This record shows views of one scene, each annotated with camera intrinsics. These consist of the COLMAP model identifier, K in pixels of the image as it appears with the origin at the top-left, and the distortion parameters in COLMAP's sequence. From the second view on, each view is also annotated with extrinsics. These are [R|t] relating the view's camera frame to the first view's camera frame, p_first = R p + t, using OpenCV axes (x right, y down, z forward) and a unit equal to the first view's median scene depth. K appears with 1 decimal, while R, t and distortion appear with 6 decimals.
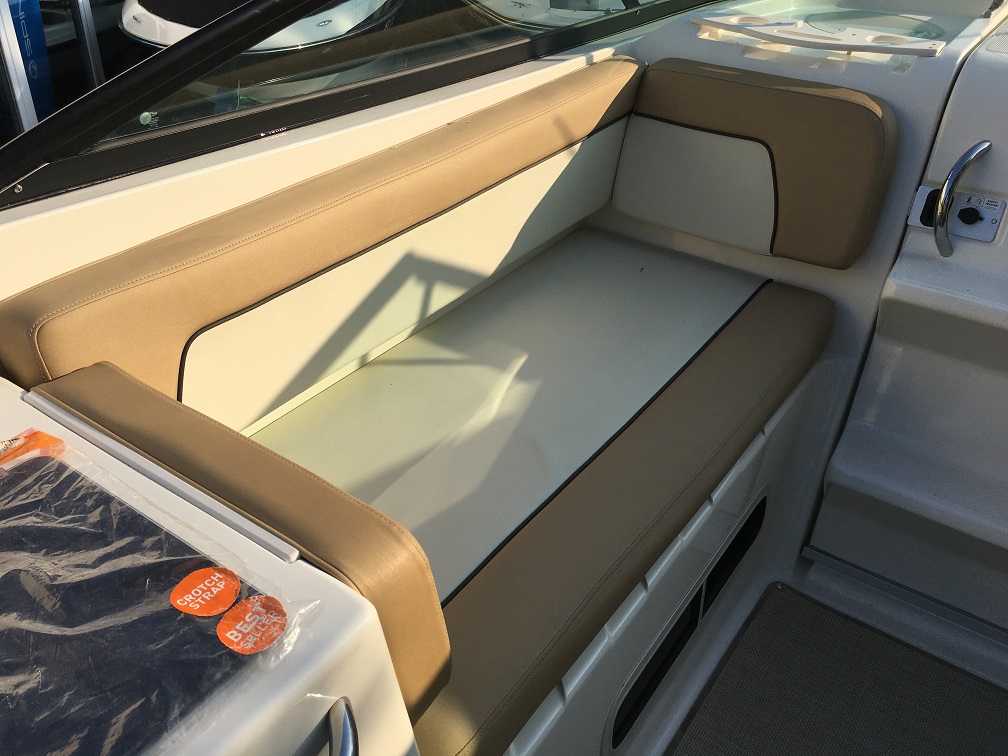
lens RADIAL K [[874.3, 0, 478.5], [0, 874.3, 378.4], [0, 0, 1]] dist [0.027328, -0.006703]
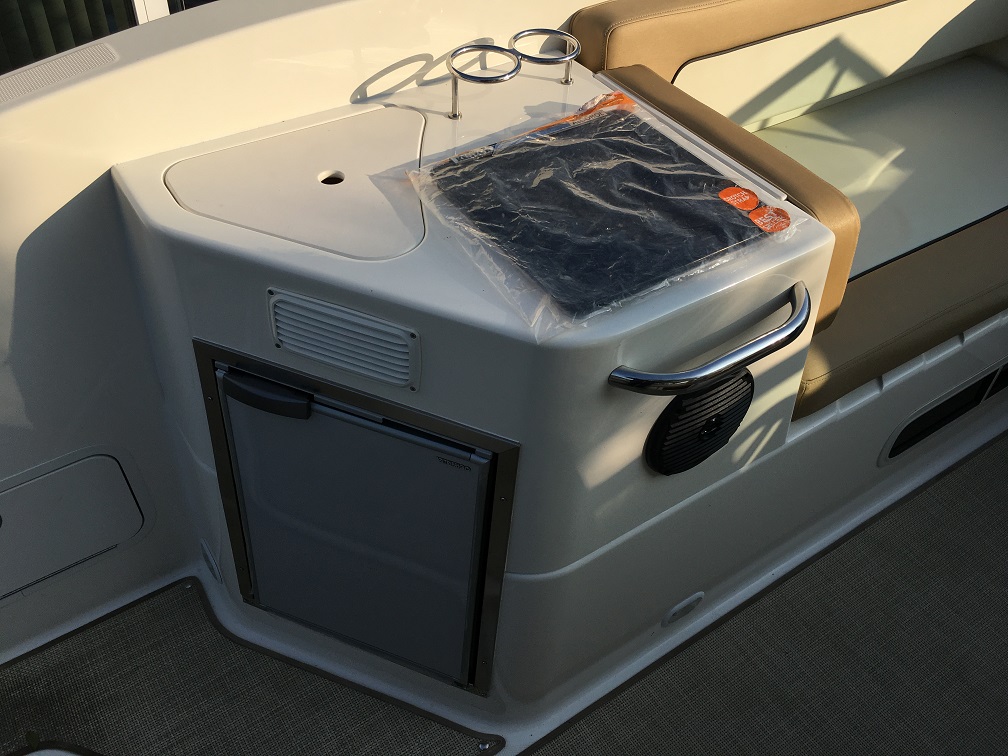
lens RADIAL K [[851.6, 0, 488.8], [0, 851.6, 361.7], [0, 0, 1]] dist [0.103396, -0.153789]
pose [[0.935269, 0.271034, -0.227624, -0.177438], [-0.224317, 0.951372, 0.211124, 0.177987], [0.273777, -0.146398, 0.950586, -0.433371]]
